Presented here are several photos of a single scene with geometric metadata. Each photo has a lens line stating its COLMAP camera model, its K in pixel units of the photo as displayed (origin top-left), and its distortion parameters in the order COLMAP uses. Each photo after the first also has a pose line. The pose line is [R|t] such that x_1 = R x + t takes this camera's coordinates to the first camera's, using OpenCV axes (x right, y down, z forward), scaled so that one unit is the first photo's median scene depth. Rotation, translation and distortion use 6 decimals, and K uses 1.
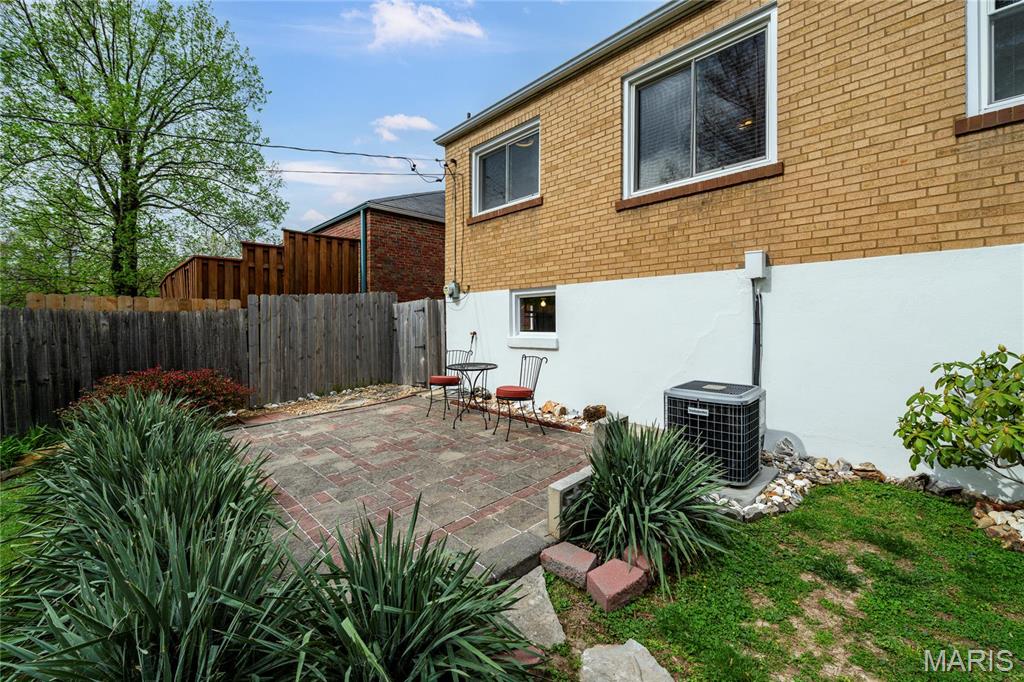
lens RADIAL K [[409.8, 0, 522.8], [0, 409.8, 323.3], [0, 0, 1]] dist [0.003228, -0.000697]
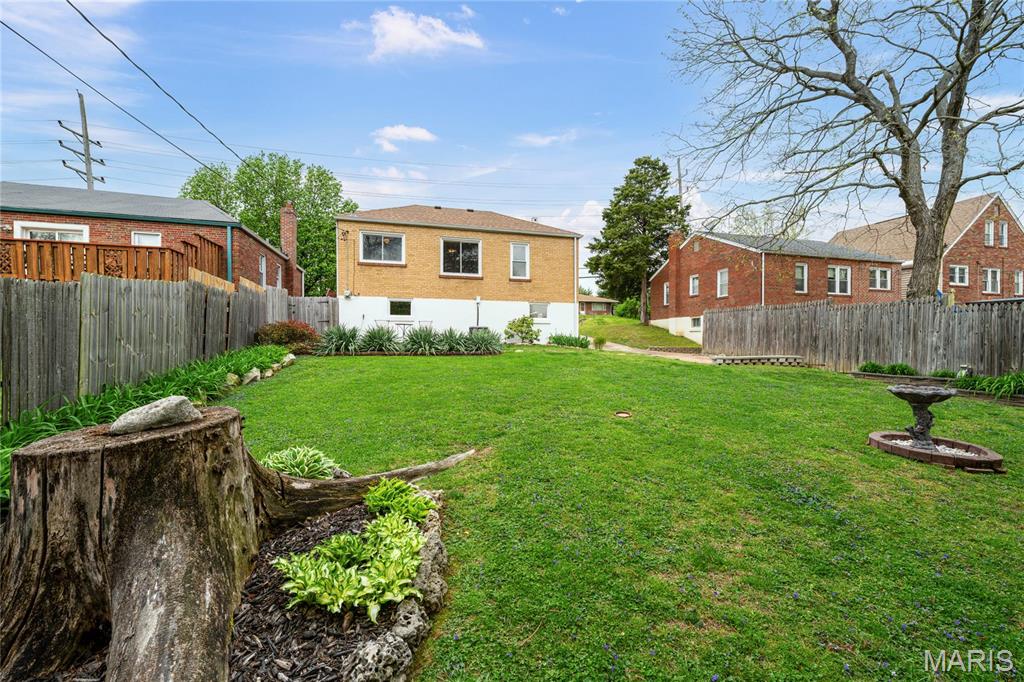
lens RADIAL K [[409.8, 0, 511.0], [0, 409.8, 343.8], [0, 0, 1]] dist [0.003228, -0.000697]
pose [[0.496321, 0.002066, 0.868137, -1.788394], [-0.007132, 0.999973, 0.001697, 0.184493], [-0.868110, -0.007034, 0.496322, -0.850716]]
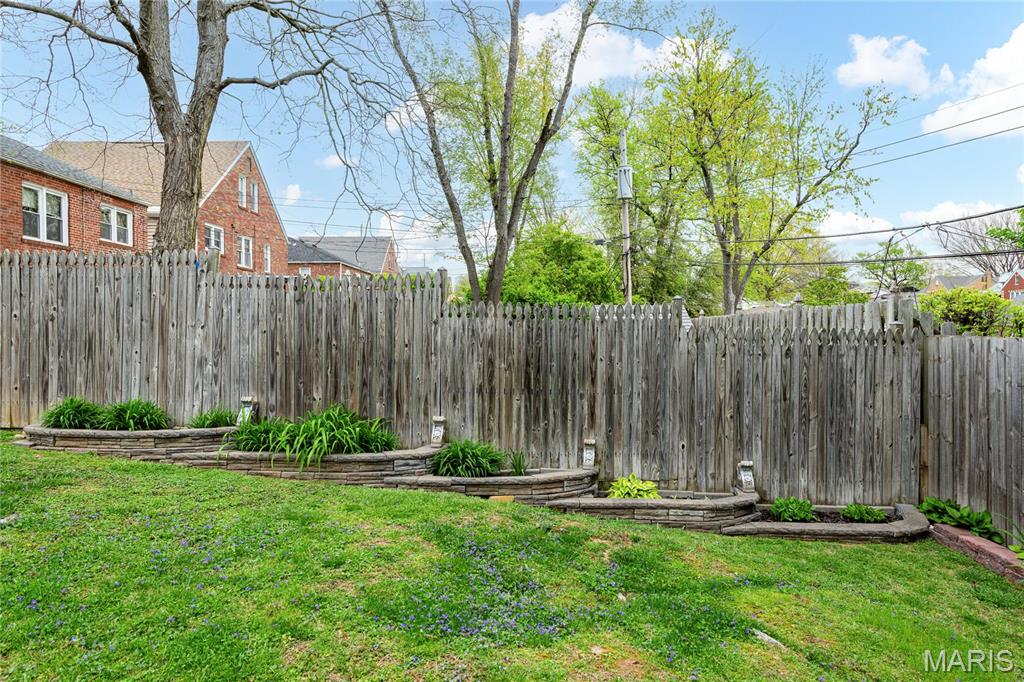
lens RADIAL K [[601.0, 0, 516.6], [0, 601.0, 335.9], [0, 0, 1]] dist [0.004145, -0.000233]
pose [[-0.705487, -0.010329, 0.708647, -0.826134], [-0.002380, 0.999923, 0.012205, 0.134400], [-0.708719, 0.006924, -0.705457, -1.110664]]
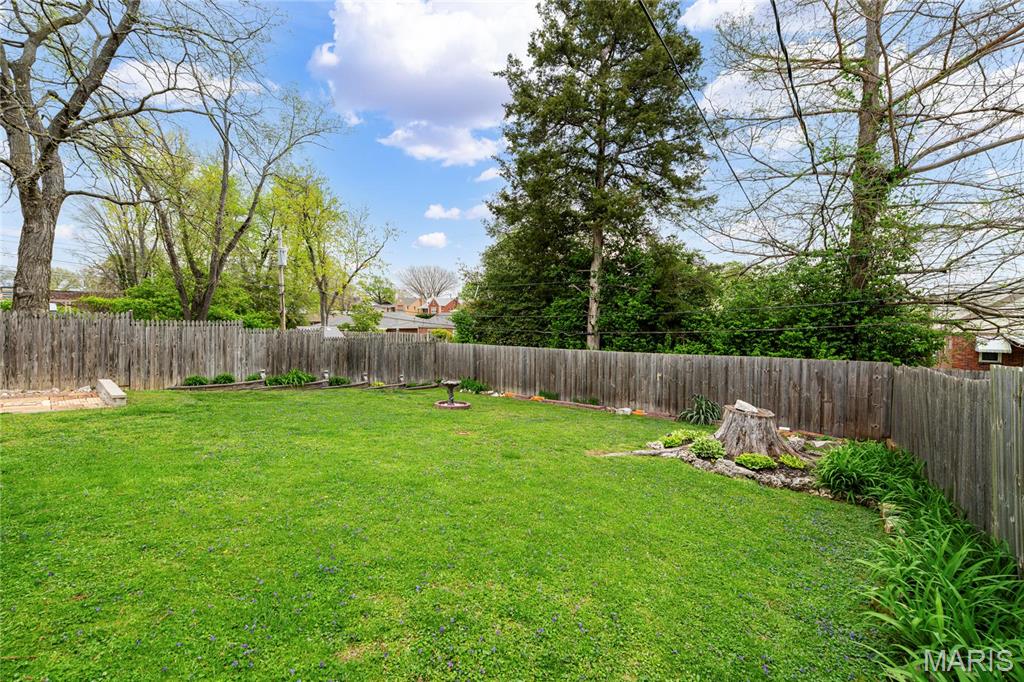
lens RADIAL K [[409.8, 0, 508.4], [0, 409.8, 334.8], [0, 0, 1]] dist [0.003228, -0.000697]
pose [[-0.995768, -0.004140, -0.091804, -0.846930], [-0.006528, 0.999648, 0.025726, 0.013106], [0.091665, 0.026217, -0.995445, 0.650896]]
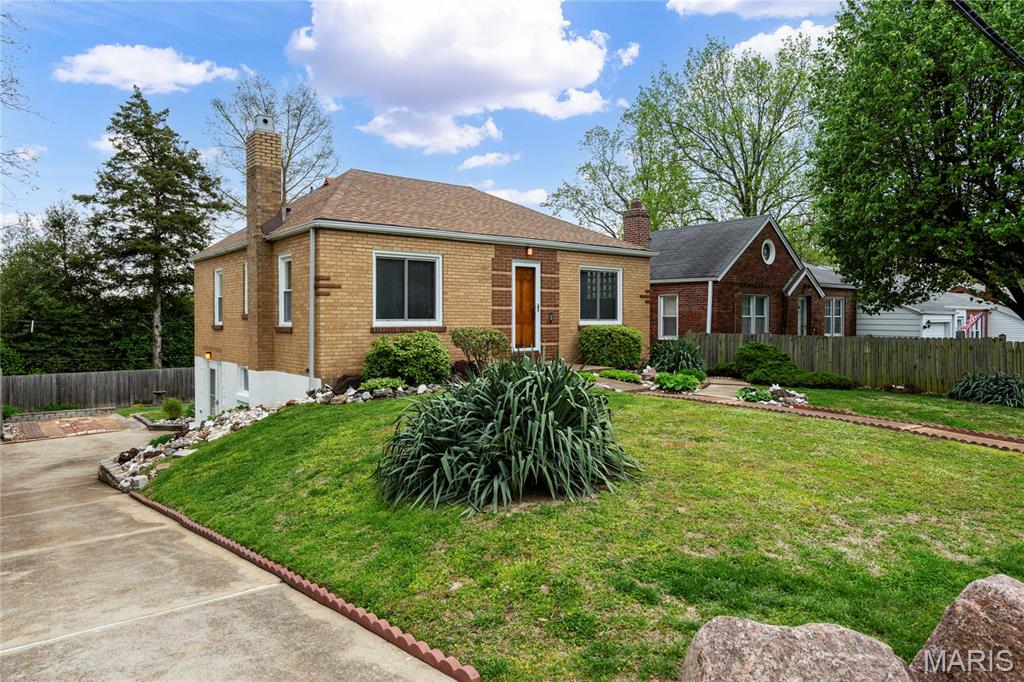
lens RADIAL K [[662.1, 0, 505.8], [0, 662.1, 328.8], [0, 0, 1]] dist [0.000802, 0.005968]
pose [[-0.114109, 0.016722, -0.993327, 3.739356], [0.005983, 0.999852, 0.016145, -0.257414], [0.993450, -0.004101, -0.114193, 1.932601]]
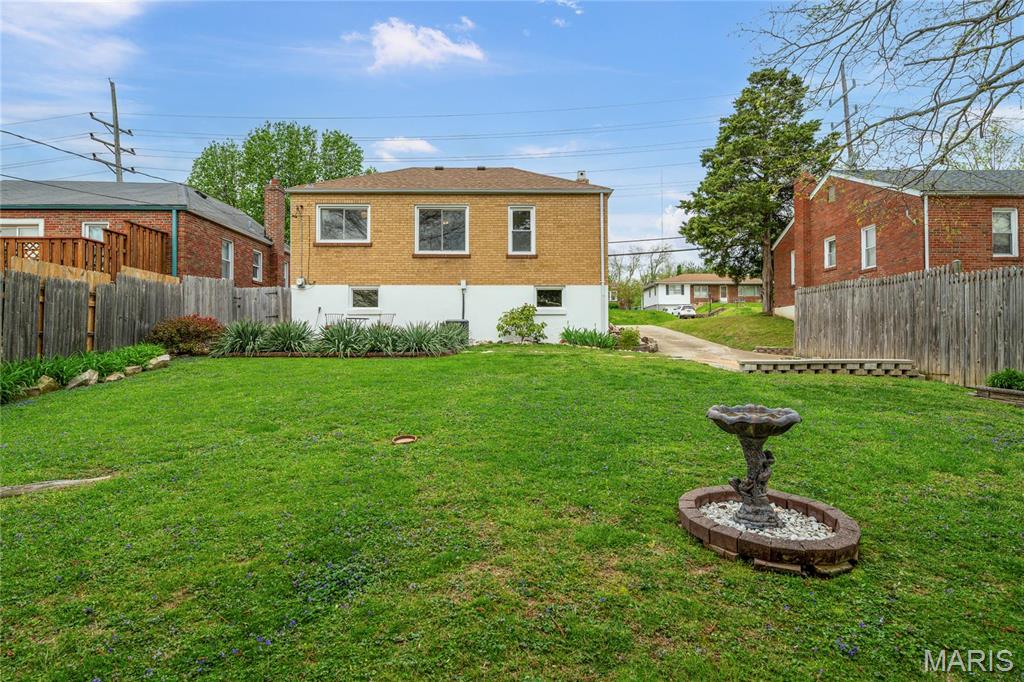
lens RADIAL K [[540.4, 0, 509.6], [0, 540.4, 333.3], [0, 0, 1]] dist [0.001835, 0.000101]
pose [[0.697863, 0.015984, 0.716052, -1.335376], [-0.002768, 0.999804, -0.019621, 0.194147], [-0.716226, 0.011710, 0.697771, -1.336347]]
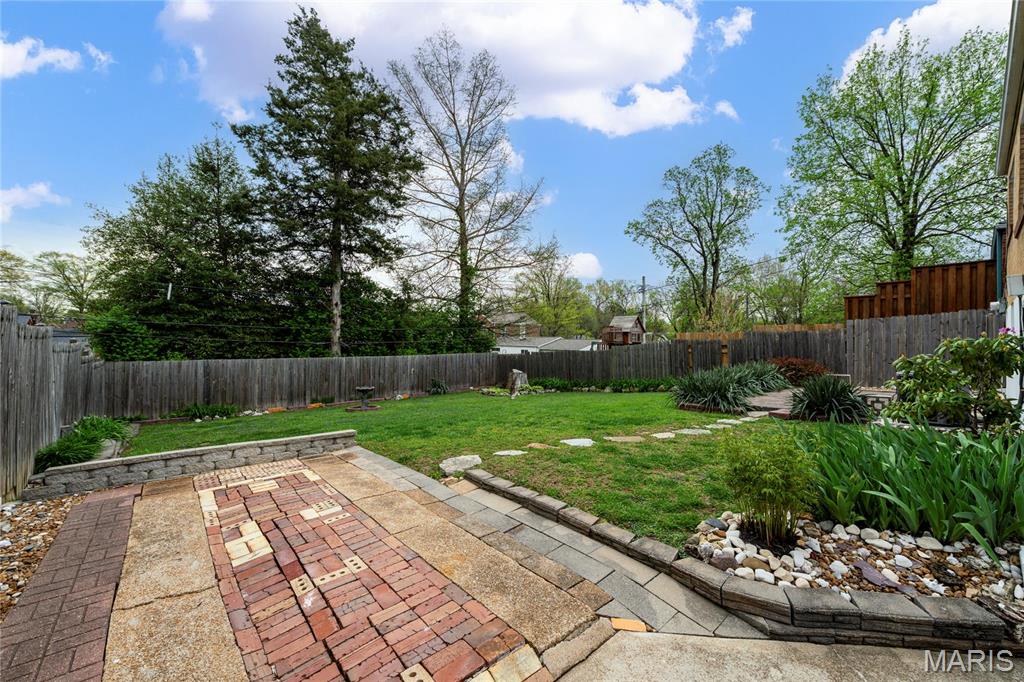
lens RADIAL K [[409.8, 0, 517.7], [0, 409.8, 340.0], [0, 0, 1]] dist [0.003228, -0.000697]
pose [[-0.056790, 0.001839, -0.998384, 1.174853], [-0.008321, 0.999963, 0.002315, 0.022315], [0.998351, 0.008439, -0.056773, -0.282671]]
